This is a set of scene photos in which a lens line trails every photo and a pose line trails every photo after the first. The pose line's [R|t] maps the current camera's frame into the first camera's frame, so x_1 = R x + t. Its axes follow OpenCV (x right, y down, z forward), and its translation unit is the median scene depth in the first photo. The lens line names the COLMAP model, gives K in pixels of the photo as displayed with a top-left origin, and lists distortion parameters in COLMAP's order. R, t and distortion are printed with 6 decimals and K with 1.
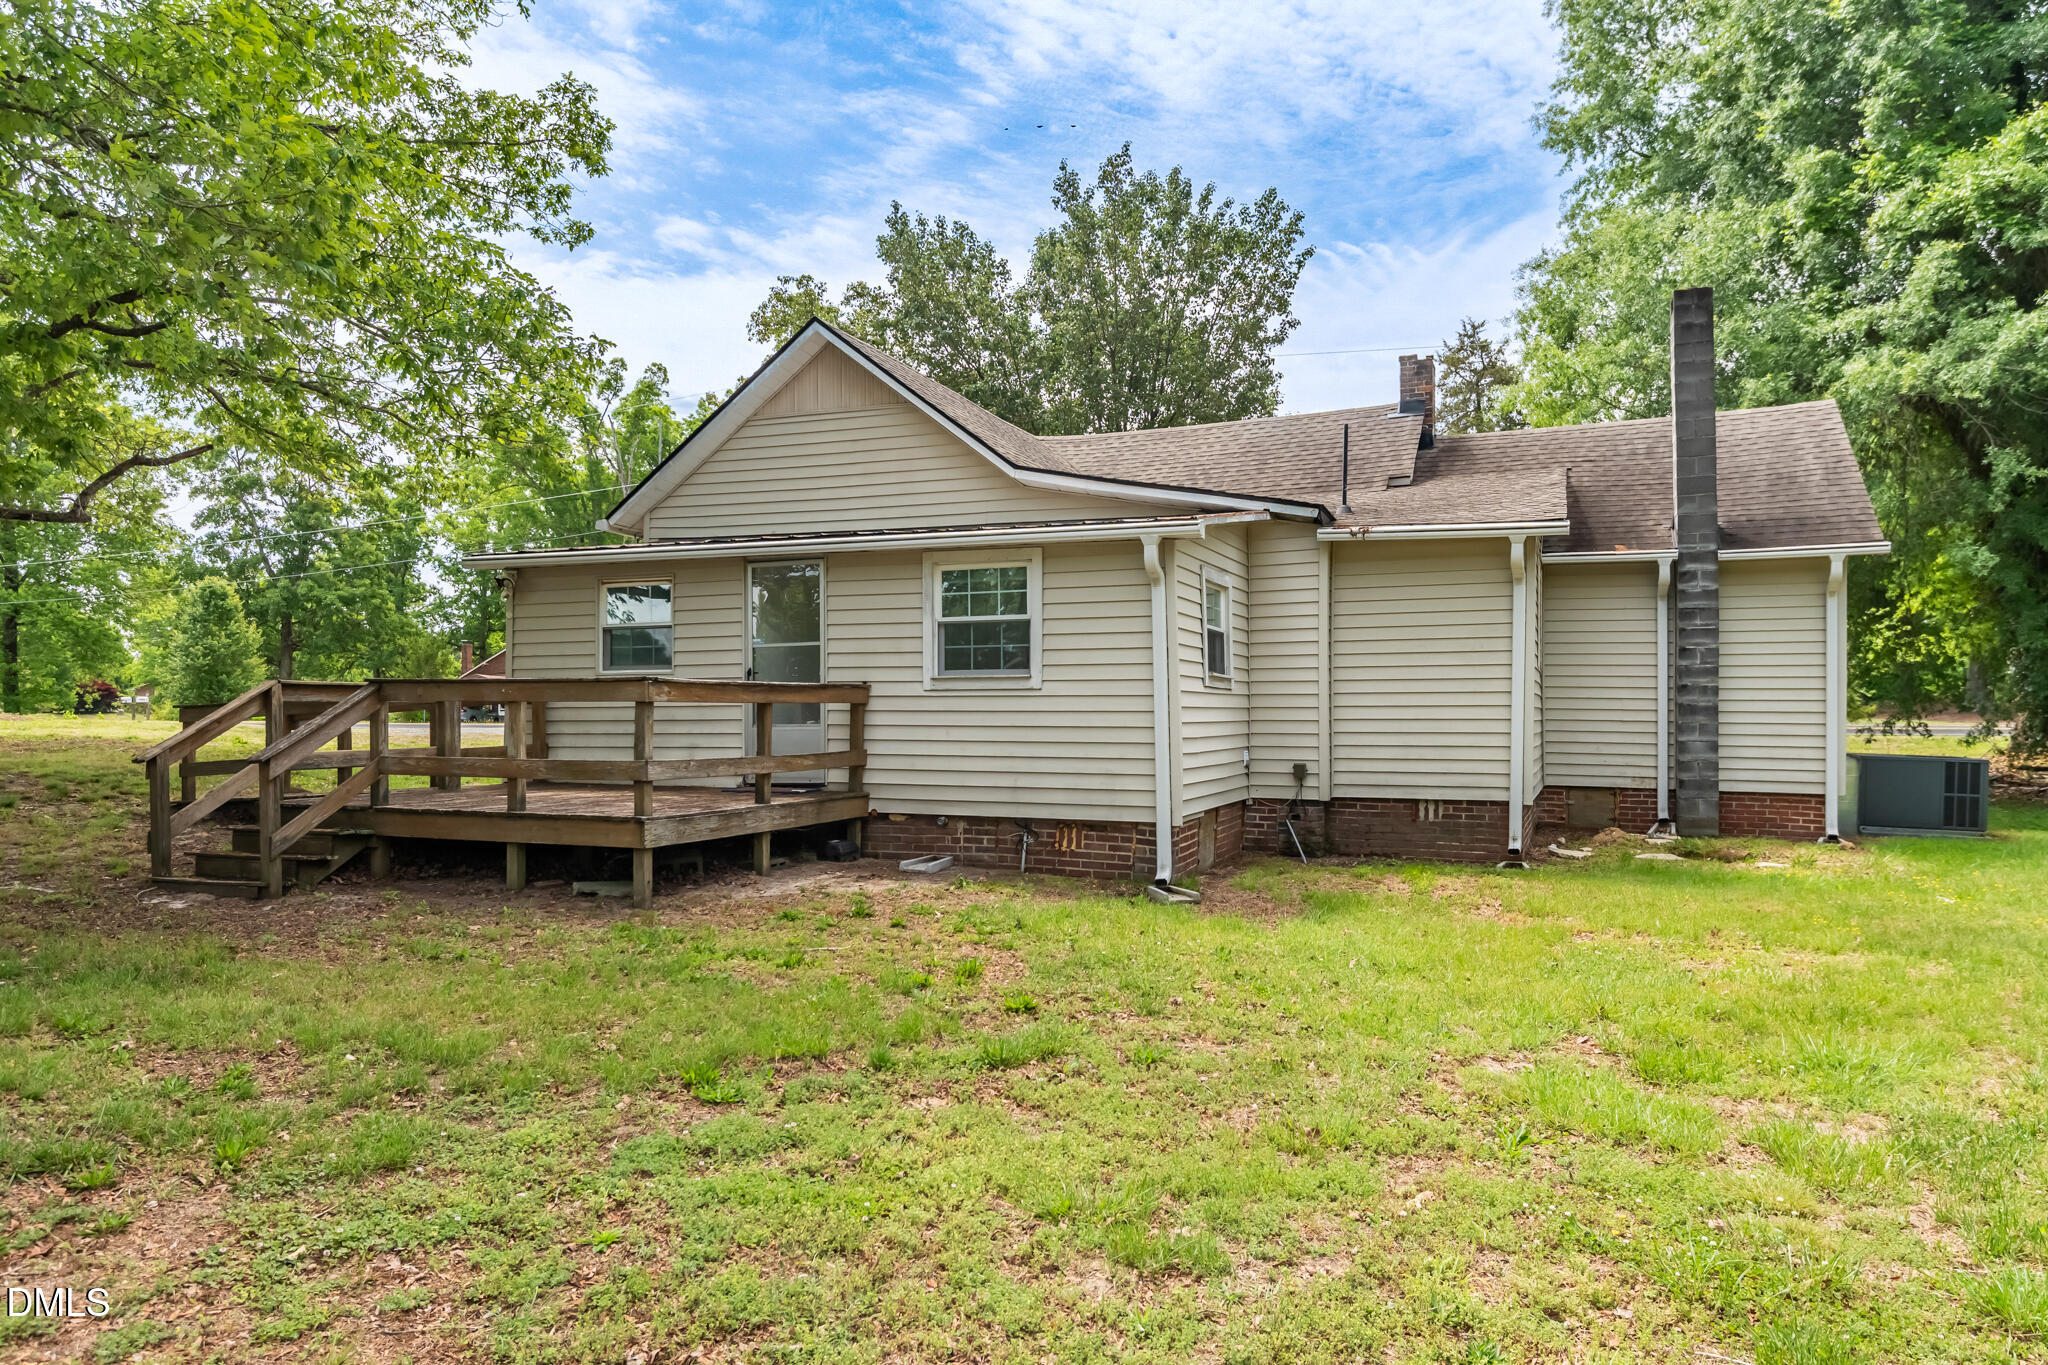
lens RADIAL K [[1363.6, 0, 1028.9], [0, 1363.6, 693.9], [0, 0, 1]] dist [-0.004242, -0.000575]
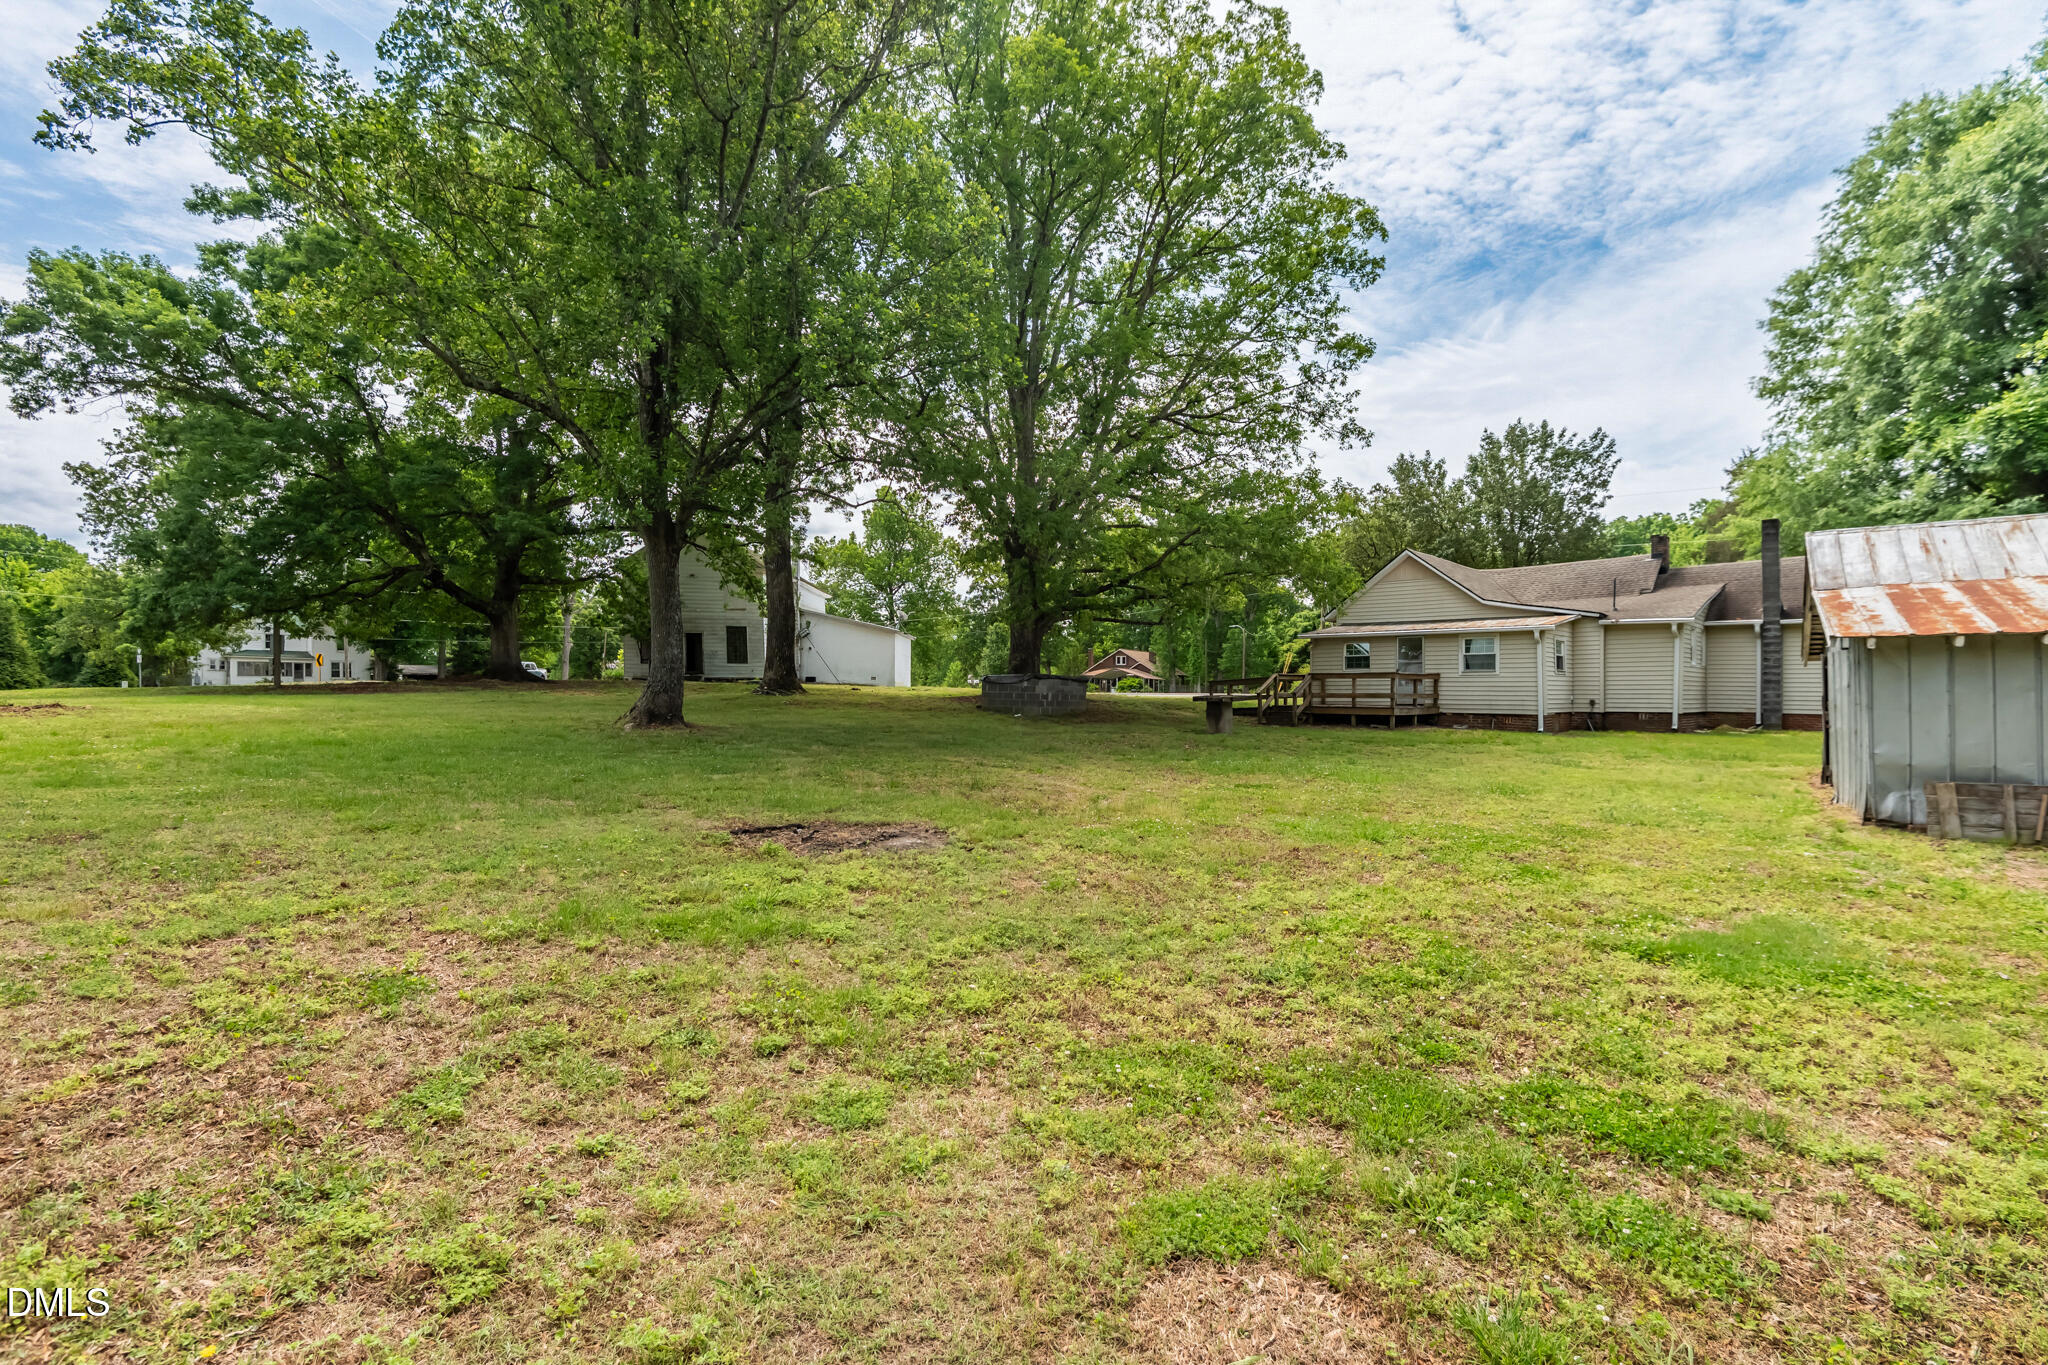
lens RADIAL K [[940.2, 0, 1037.3], [0, 940.2, 692.0], [0, 0, 1]] dist [-0.002646, -0.001502]
pose [[0.925790, 0.001811, -0.378033, -0.142445], [0.003448, 0.999906, 0.013234, 0.003839], [0.378022, -0.013555, 0.925697, -1.309962]]
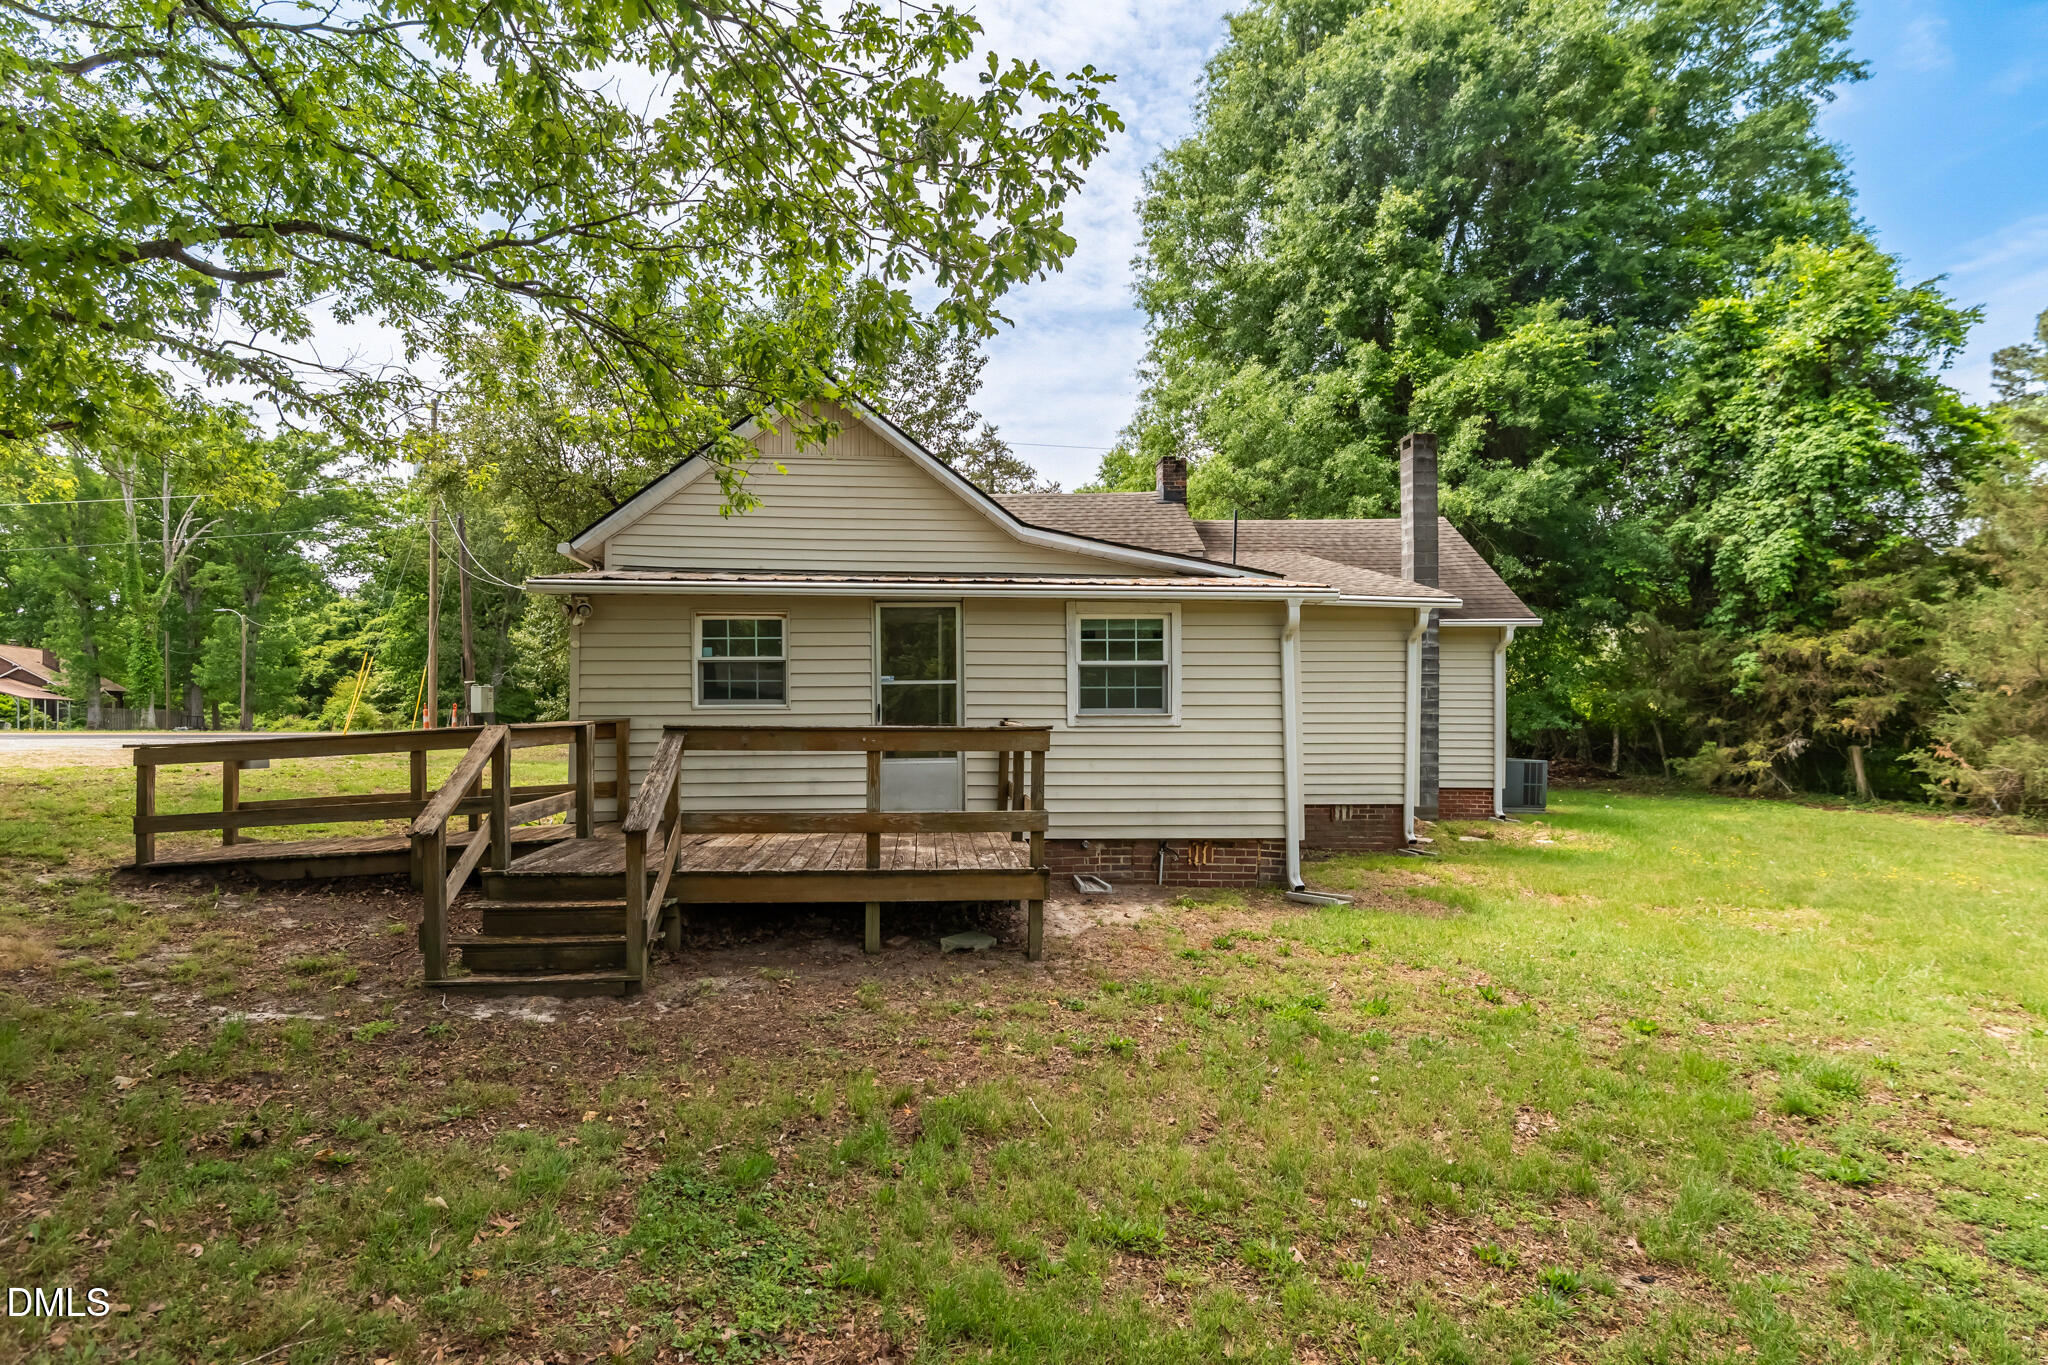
lens RADIAL K [[1060.0, 0, 986.0], [0, 1060.0, 711.8], [0, 0, 1]] dist [-0.000261, 0.000515]
pose [[0.902656, -0.000943, 0.430361, -0.441158], [-0.005109, 0.999904, 0.012906, -0.022257], [-0.430332, -0.013849, 0.902565, 0.220916]]
